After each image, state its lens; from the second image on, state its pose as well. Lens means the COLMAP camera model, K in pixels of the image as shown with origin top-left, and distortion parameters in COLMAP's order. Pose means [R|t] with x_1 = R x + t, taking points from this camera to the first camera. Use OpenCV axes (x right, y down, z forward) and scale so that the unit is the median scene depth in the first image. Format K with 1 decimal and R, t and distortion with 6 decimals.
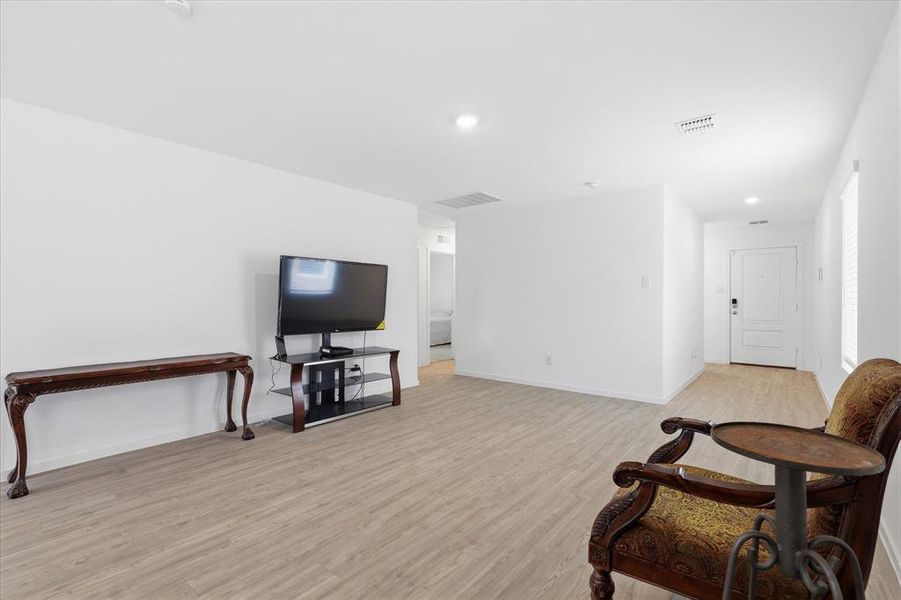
lens RADIAL K [[407.6, 0, 449.5], [0, 407.6, 302.3], [0, 0, 1]] dist [0.000426, 0.000760]
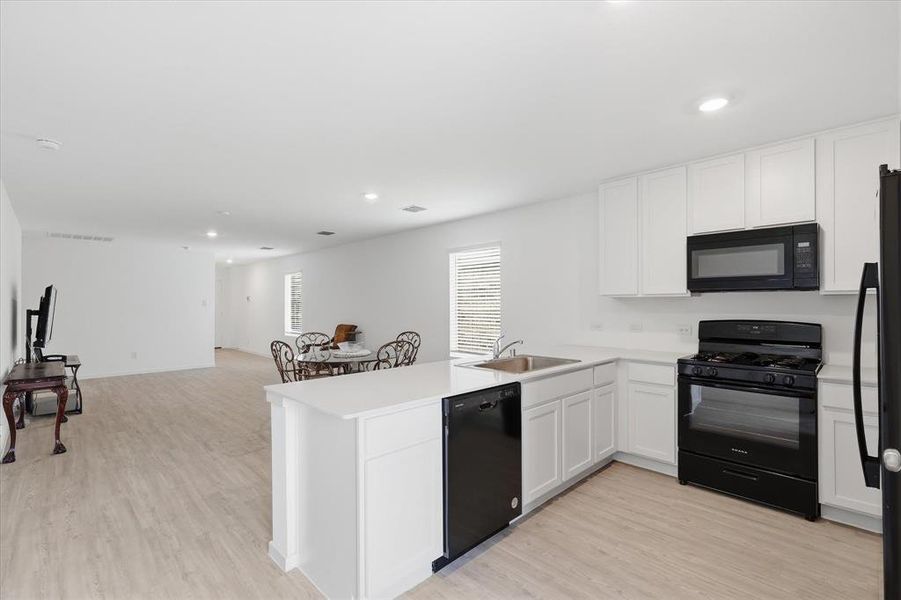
lens RADIAL K [[407.6, 0, 449.5], [0, 407.6, 302.3], [0, 0, 1]] dist [0.000426, 0.000760]
pose [[0.107734, 0.005951, 0.994162, -1.705488], [0.006707, 0.999955, -0.006713, -0.045413], [-0.994157, 0.007391, 0.107689, -0.428942]]
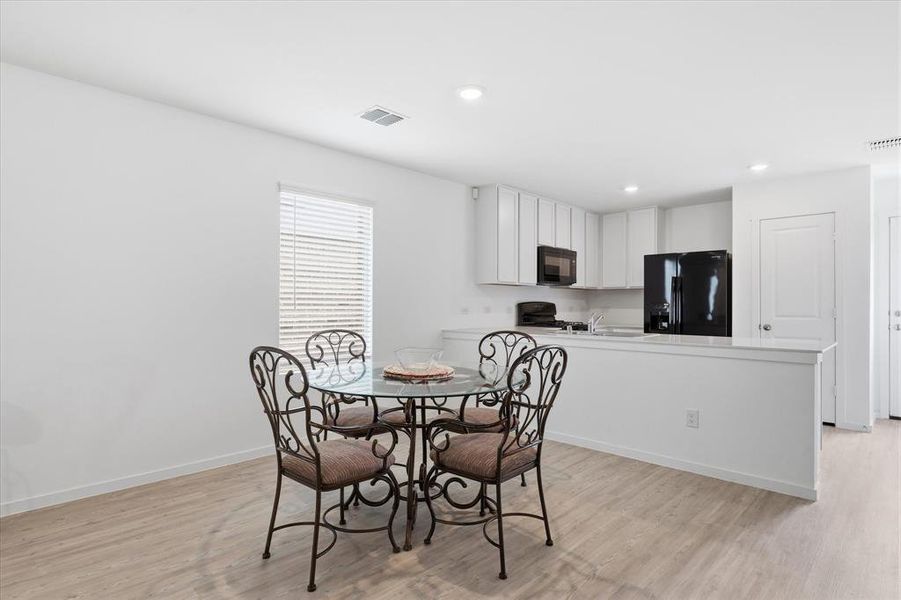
lens RADIAL K [[478.7, 0, 451.8], [0, 478.7, 301.4], [0, 0, 1]] dist [-0.002736, 0.000694]
pose [[-0.996681, -0.001900, 0.081381, -0.543271], [-0.002181, 0.999992, -0.003368, -0.001746], [-0.081374, -0.003535, -0.996677, 0.794680]]
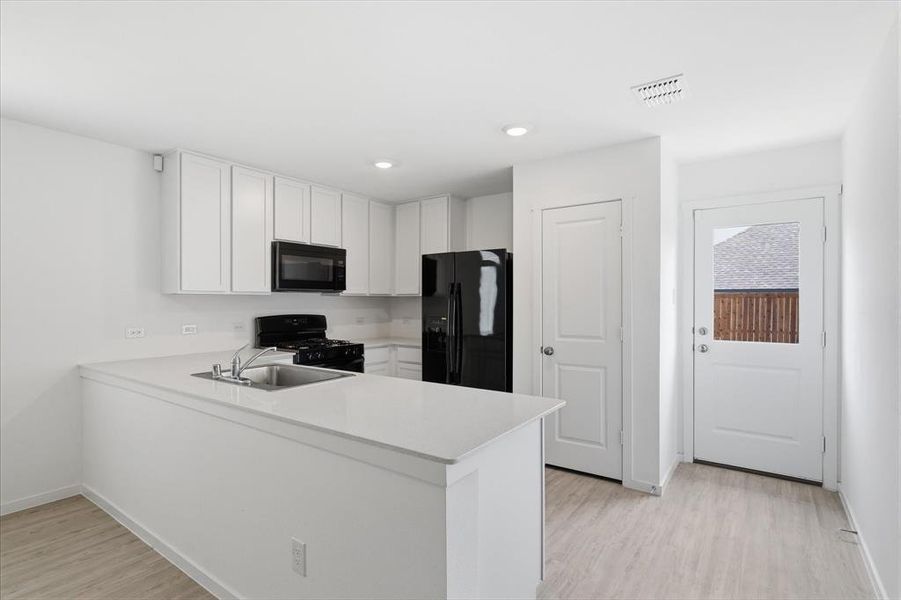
lens RADIAL K [[441.2, 0, 450.5], [0, 441.2, 300.0], [0, 0, 1]] dist [-0.003036, 0.000277]
pose [[-0.997980, 0.003134, -0.063446, -1.086372], [0.003032, 0.999994, 0.001695, -0.049268], [0.063451, 0.001499, -0.997984, 0.274837]]
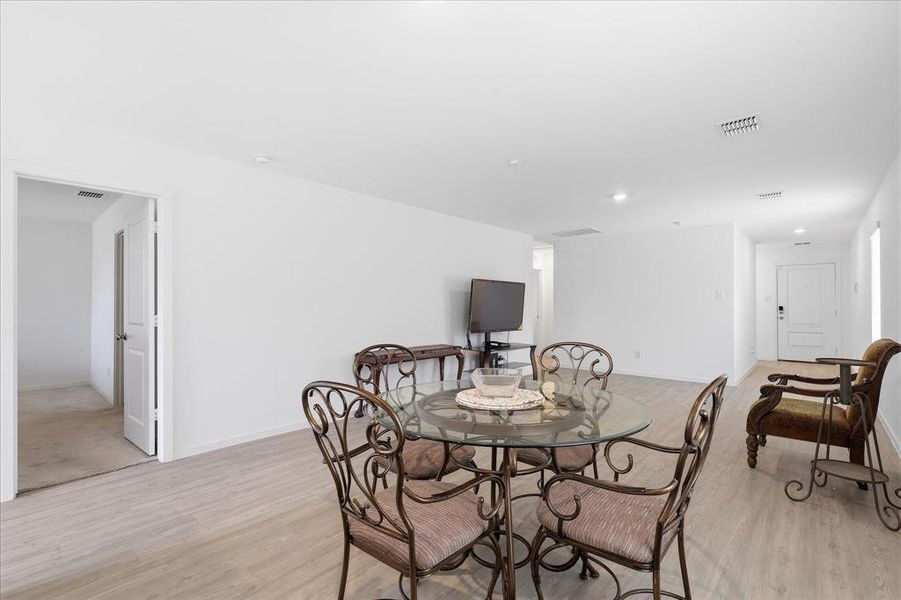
lens RADIAL K [[407.6, 0, 449.5], [0, 407.6, 302.3], [0, 0, 1]] dist [0.000426, 0.000760]
pose [[0.998920, -0.002273, -0.046407, -0.466283], [0.001655, 0.999909, -0.013357, -0.011886], [0.046433, 0.013265, 0.998833, -0.515639]]
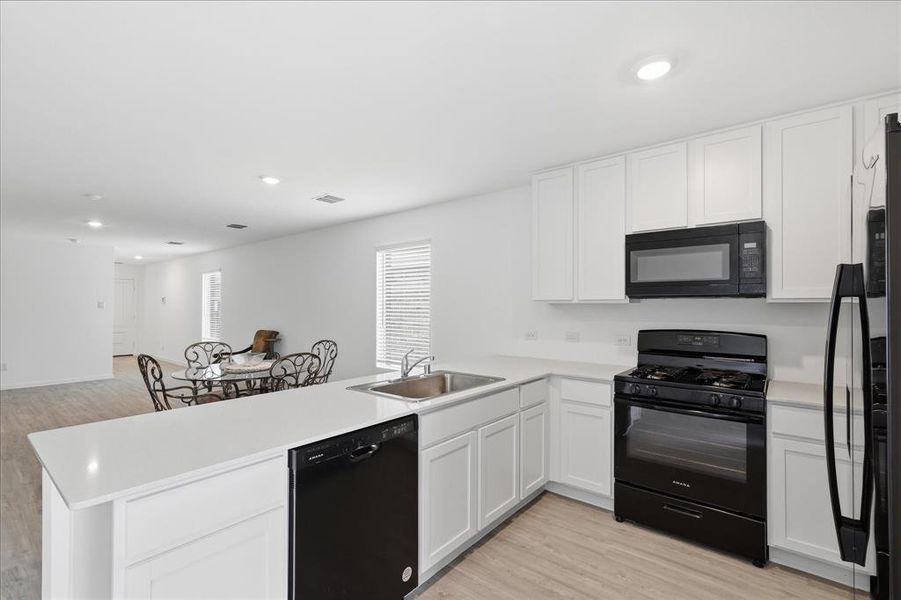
lens RADIAL K [[407.6, 0, 449.5], [0, 407.6, 302.3], [0, 0, 1]] dist [0.000426, 0.000760]
pose [[-0.000343, 0.011637, 0.999932, -1.538790], [0.001555, 0.999931, -0.011636, -0.054019], [-0.999999, 0.001551, -0.000361, -0.515333]]
